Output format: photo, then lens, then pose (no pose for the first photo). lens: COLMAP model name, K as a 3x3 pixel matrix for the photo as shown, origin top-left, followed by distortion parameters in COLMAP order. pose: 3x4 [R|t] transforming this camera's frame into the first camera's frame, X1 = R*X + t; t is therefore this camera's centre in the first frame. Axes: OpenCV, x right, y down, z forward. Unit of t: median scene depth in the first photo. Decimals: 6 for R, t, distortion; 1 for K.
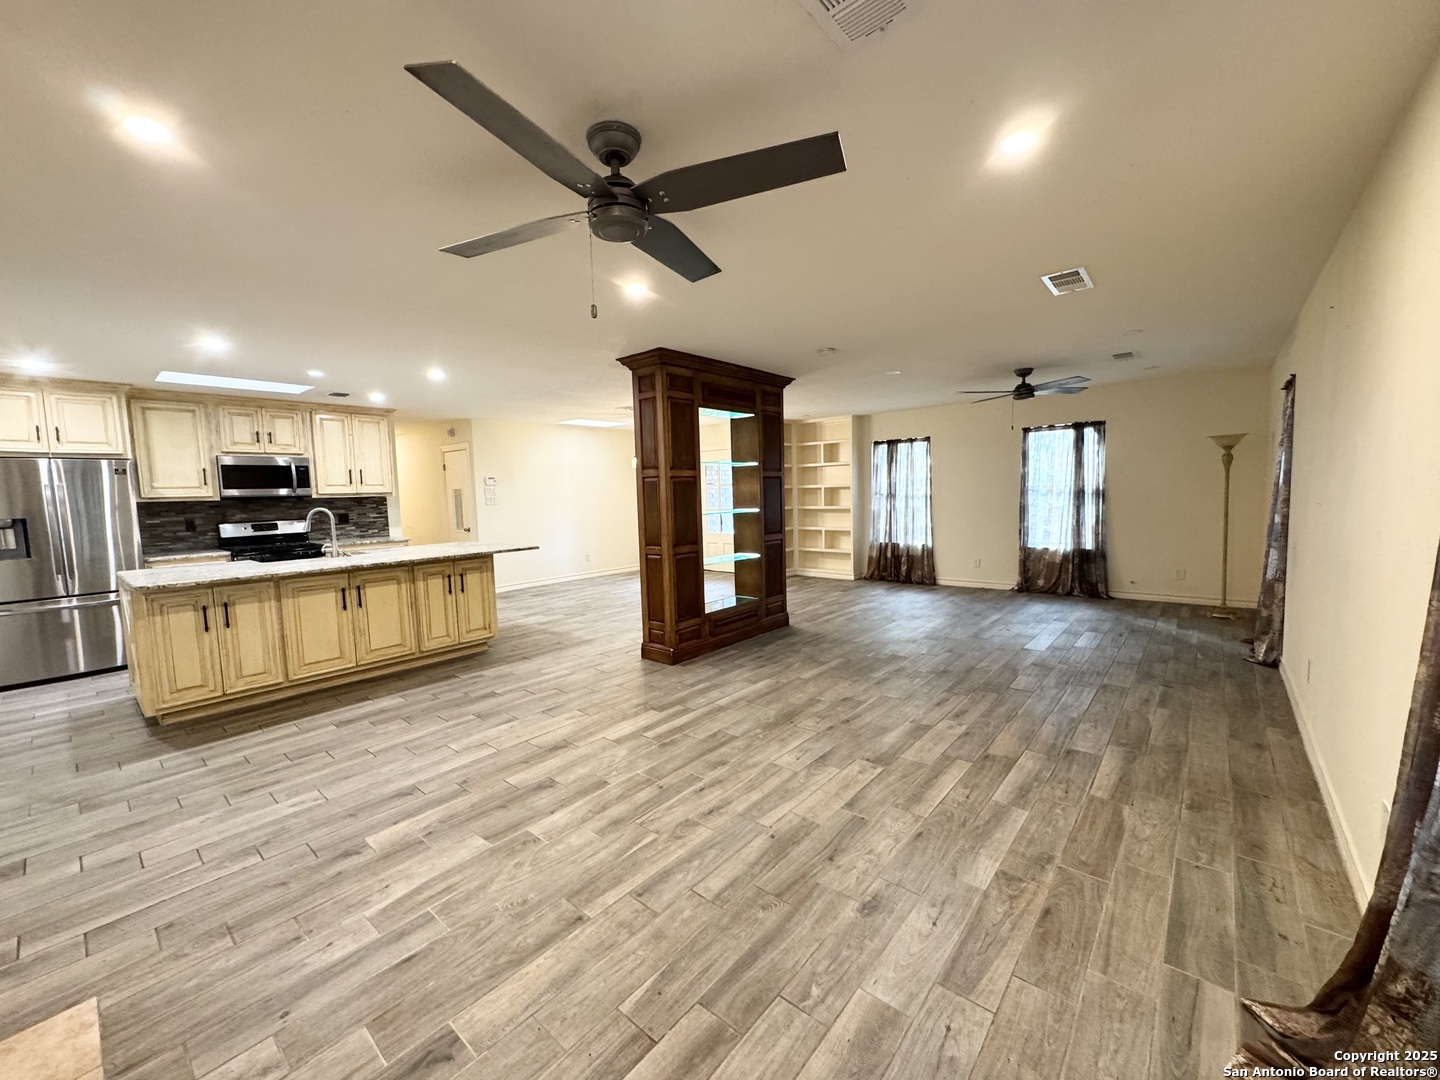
lens RADIAL K [[575.2, 0, 721.2], [0, 575.2, 542.4], [0, 0, 1]] dist [-0.003896, 0.000638]
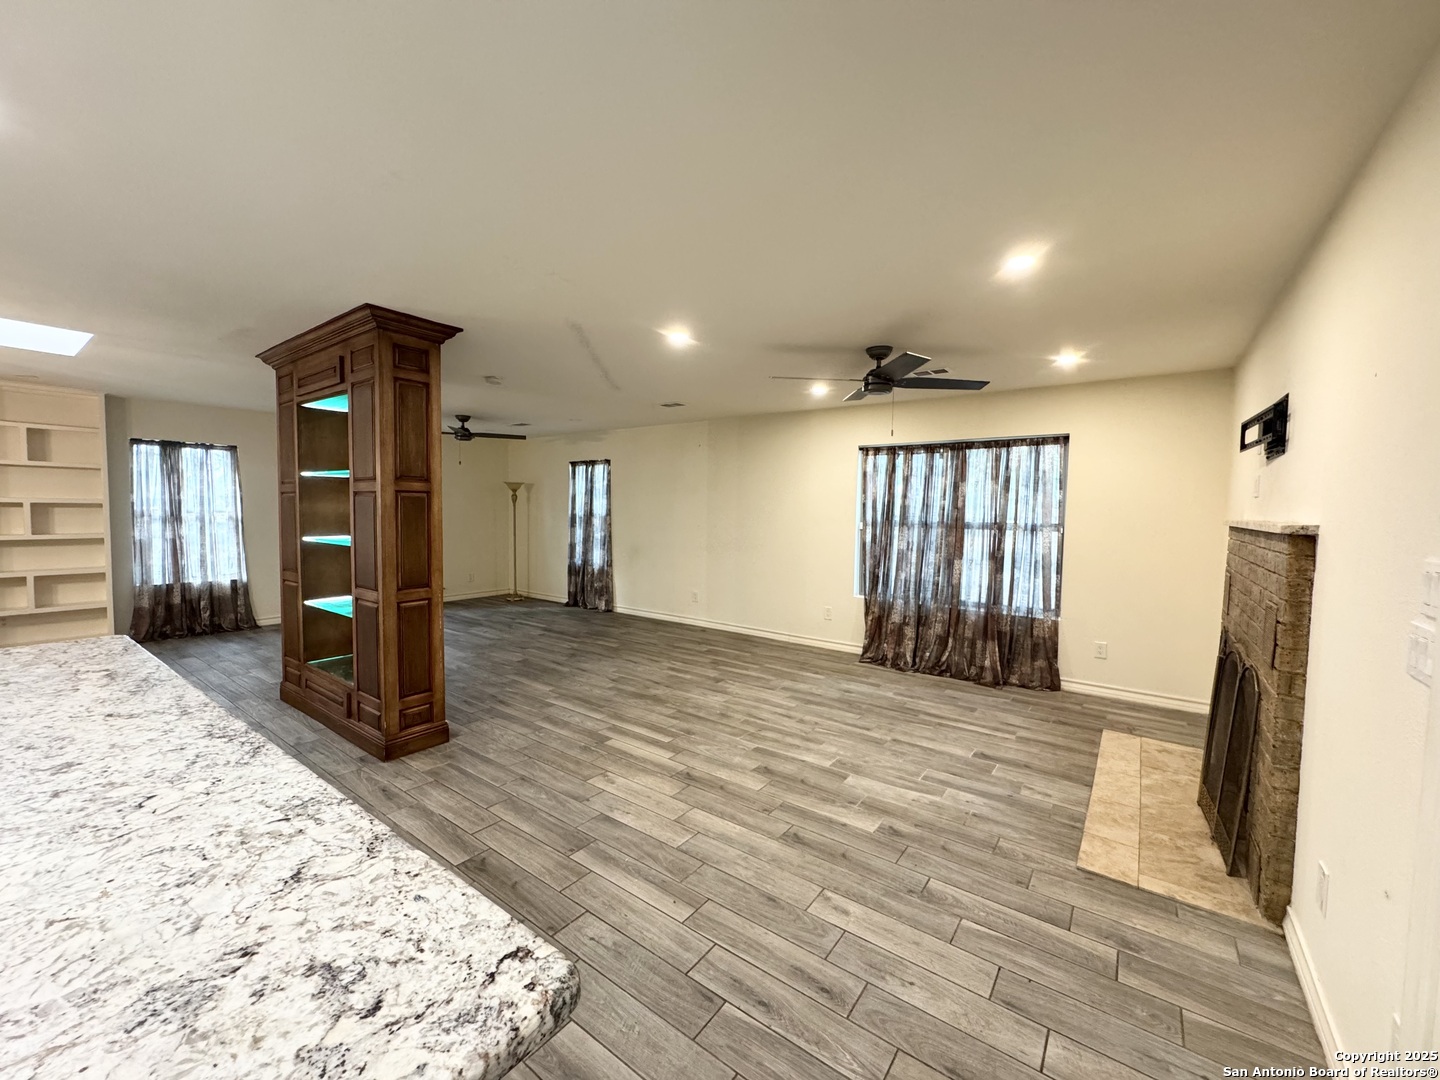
lens RADIAL K [[575.2, 0, 717.9], [0, 575.2, 540.8], [0, 0, 1]] dist [-0.003896, 0.000638]
pose [[-0.070373, -0.028844, 0.997104, -0.886411], [0.074557, 0.996634, 0.034092, -0.050705], [-0.994731, 0.076740, -0.067985, 0.701142]]
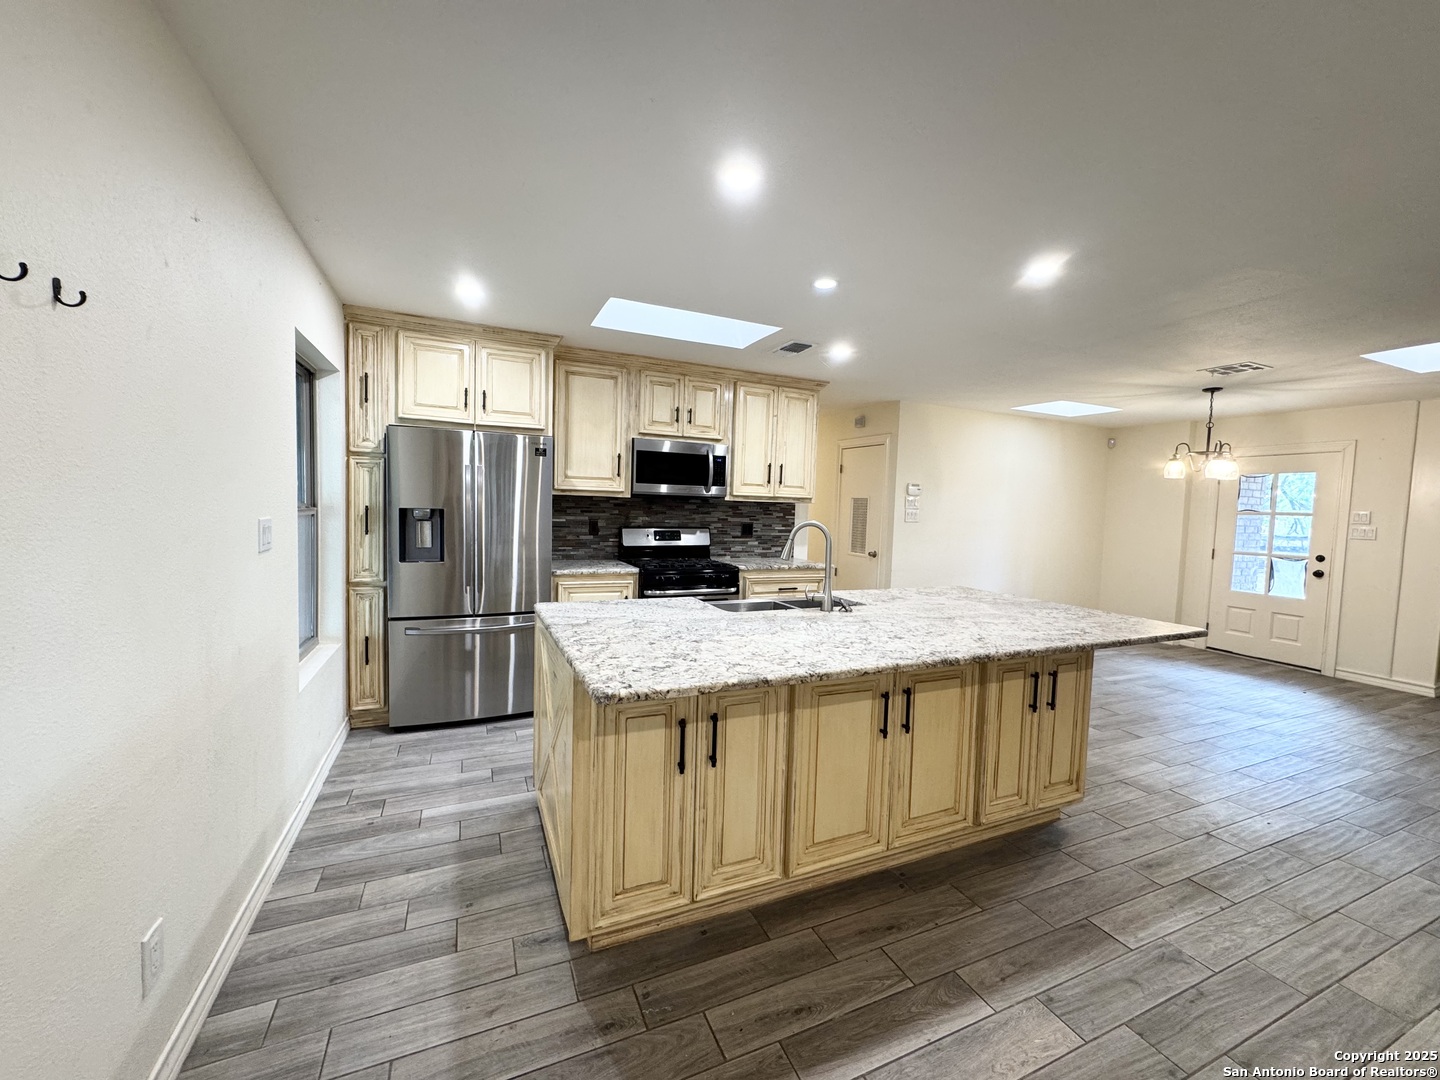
lens RADIAL K [[575.2, 0, 721.8], [0, 575.2, 538.6], [0, 0, 1]] dist [-0.003896, 0.000638]
pose [[0.902356, 0.081564, -0.423202, -0.564687], [-0.094347, 0.995496, -0.009304, -0.030760], [0.420537, 0.048324, 0.905987, 0.474417]]
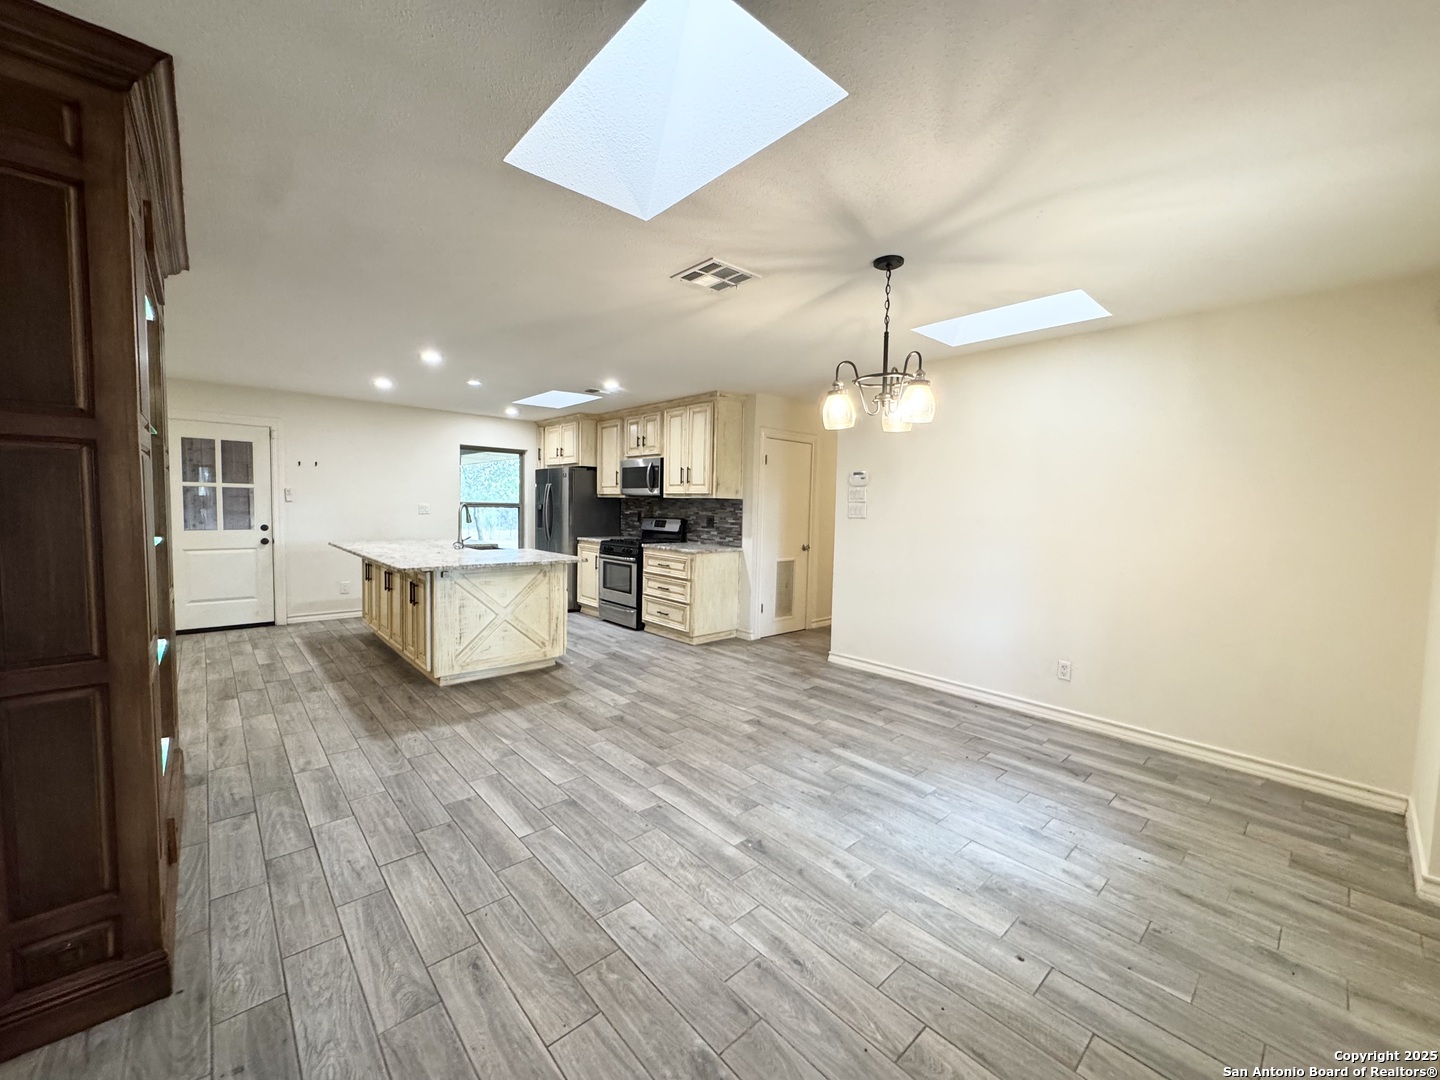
lens RADIAL K [[575.2, 0, 719.4], [0, 575.2, 541.8], [0, 0, 1]] dist [-0.003896, 0.000638]
pose [[-0.127453, 0.090432, -0.987713, 0.377369], [-0.104941, 0.989016, 0.104093, -0.162913], [0.986277, 0.116918, -0.116563, 1.714366]]
